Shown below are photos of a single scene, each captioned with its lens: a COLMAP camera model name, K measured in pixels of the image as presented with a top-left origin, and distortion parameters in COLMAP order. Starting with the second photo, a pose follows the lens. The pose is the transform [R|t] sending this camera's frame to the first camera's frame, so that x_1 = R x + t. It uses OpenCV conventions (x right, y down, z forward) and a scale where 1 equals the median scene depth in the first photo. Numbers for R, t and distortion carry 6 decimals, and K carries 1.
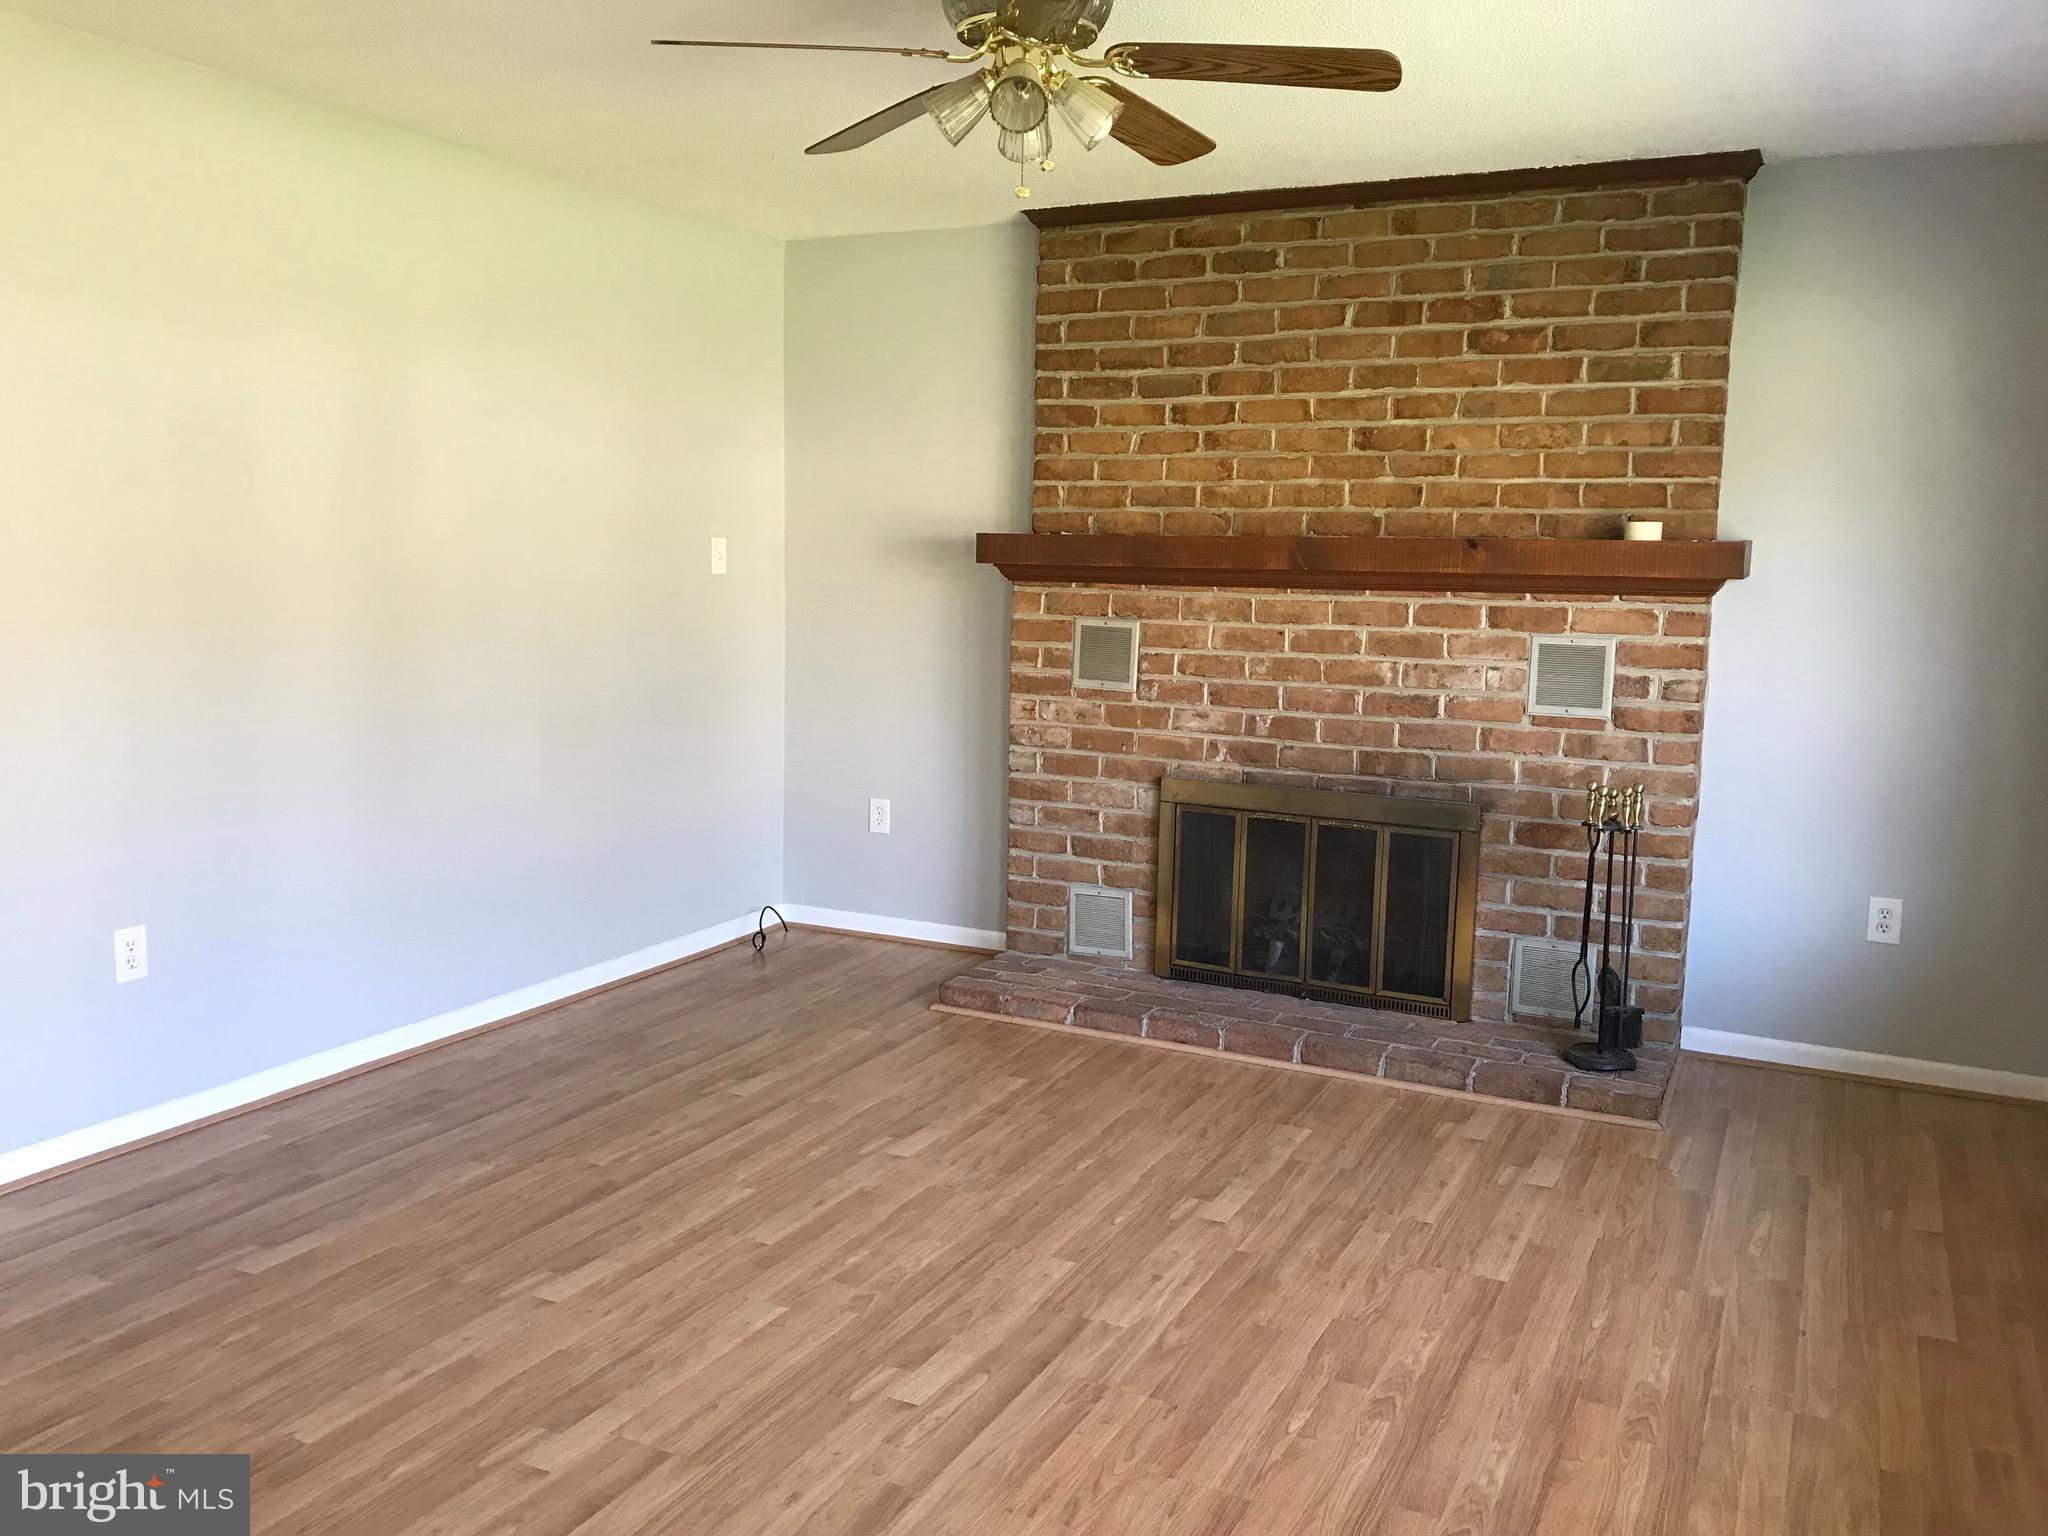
lens RADIAL K [[1679.4, 0, 1017.7], [0, 1679.4, 775.7], [0, 0, 1]] dist [0.132587, -0.391775]
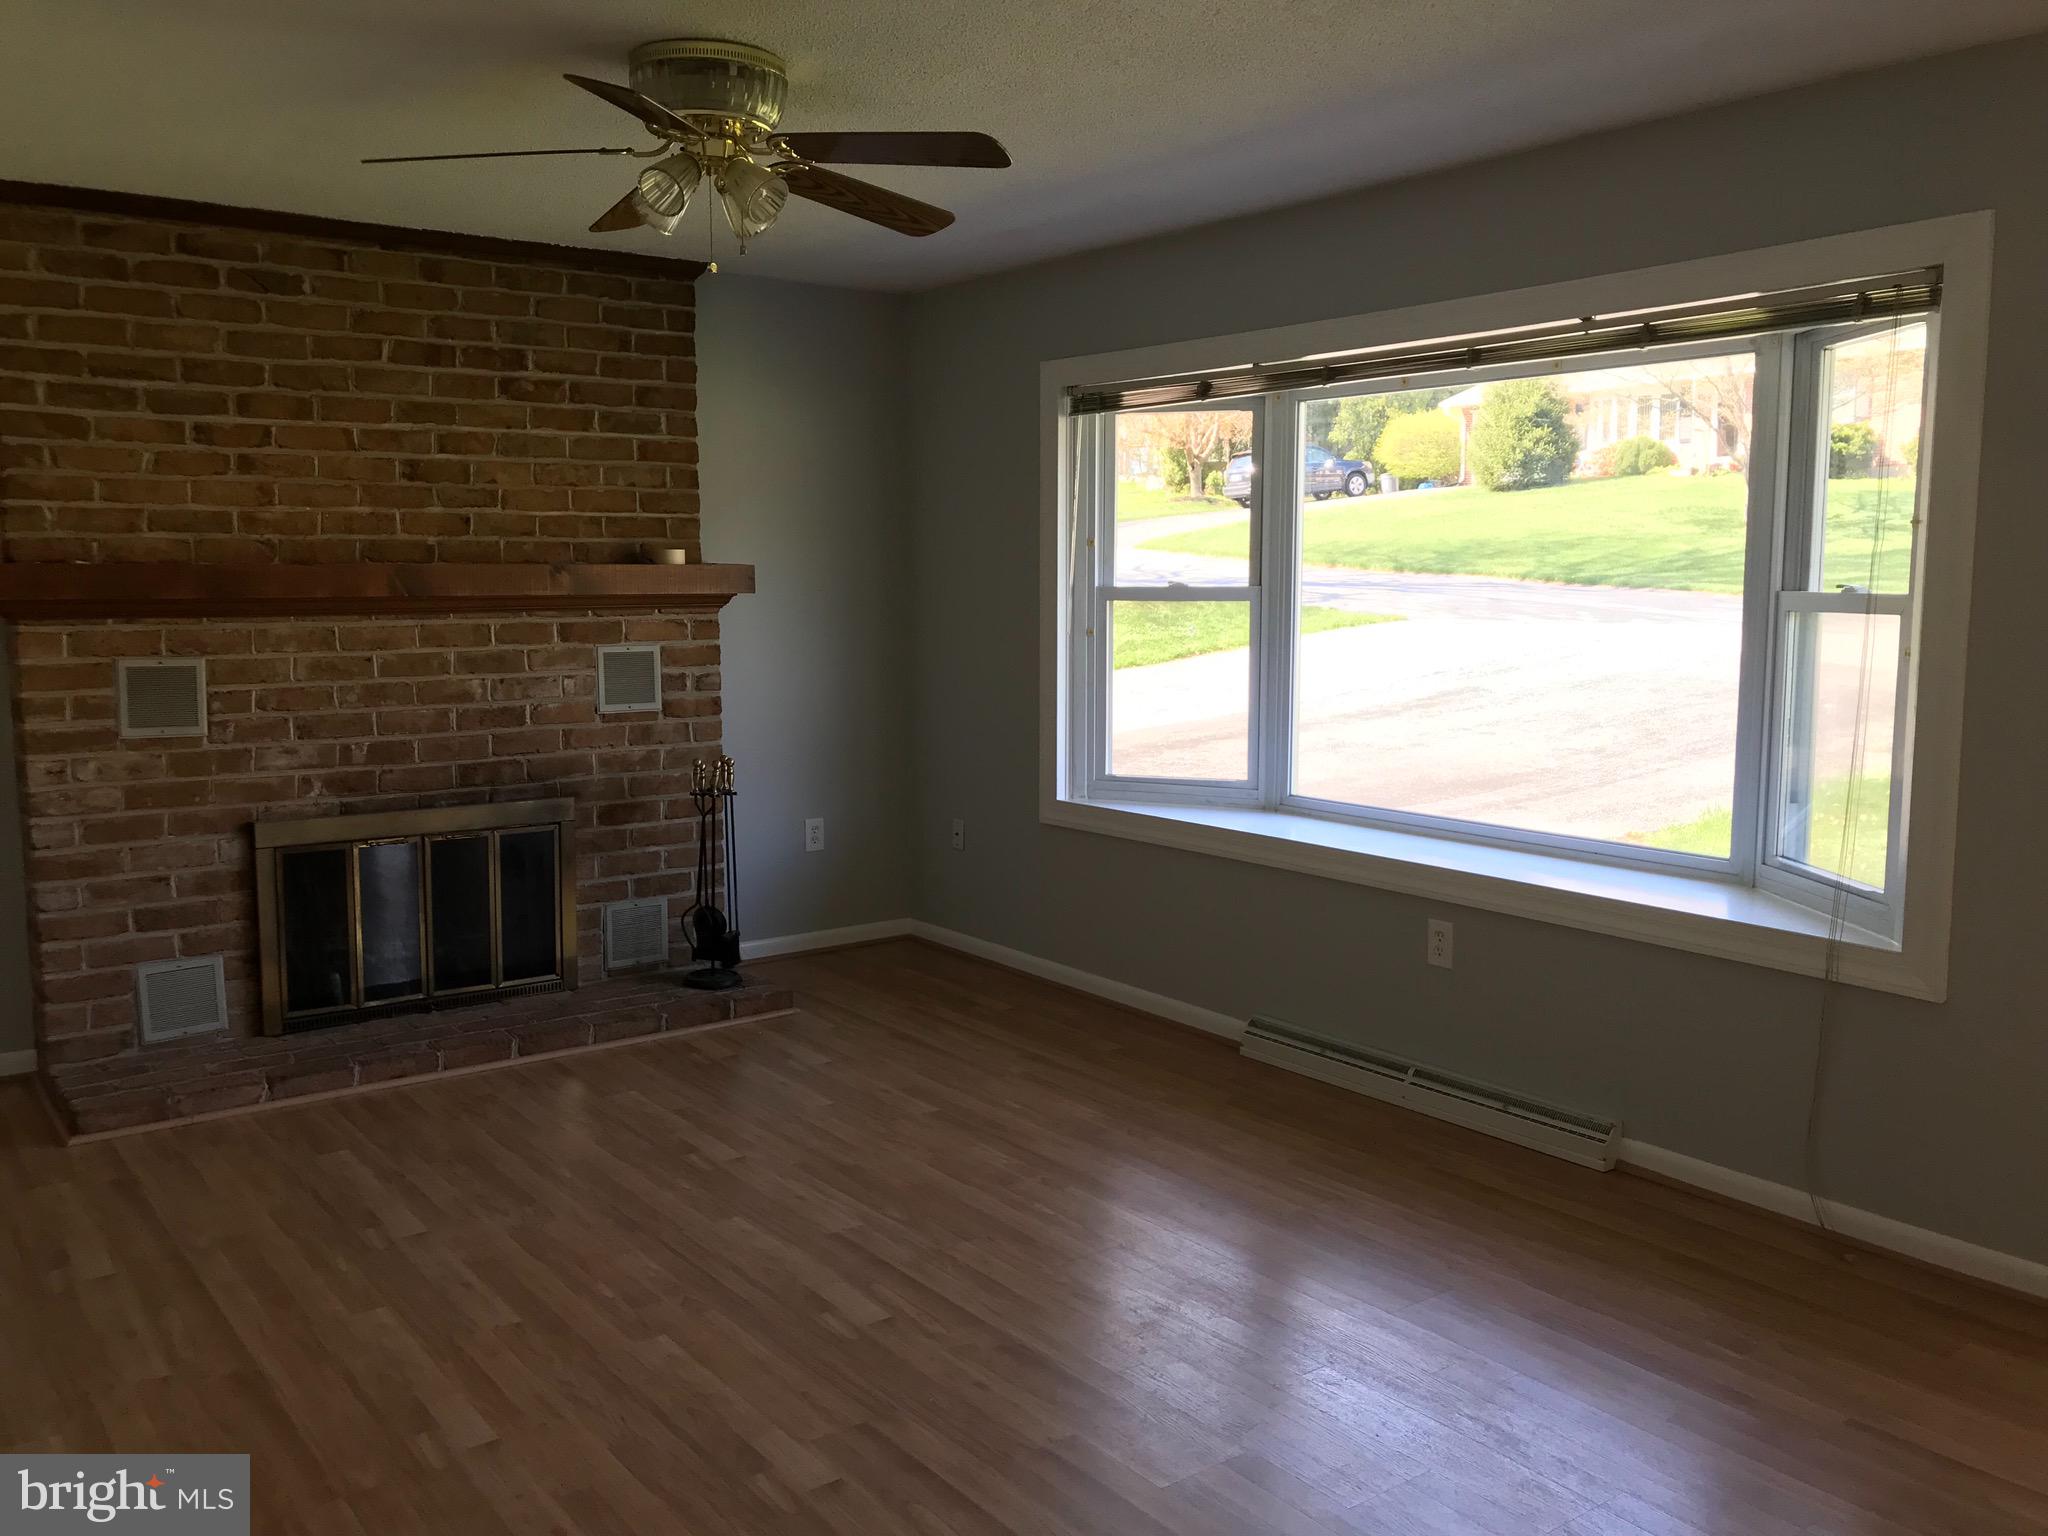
lens RADIAL K [[1654.9, 0, 1025.7], [0, 1654.9, 761.8], [0, 0, 1]] dist [0.044903, -0.009262]
pose [[0.458461, -0.122965, 0.880167, -0.552332], [0.134252, 0.988599, 0.068184, -0.040089], [-0.878516, 0.086904, 0.469742, 0.198302]]
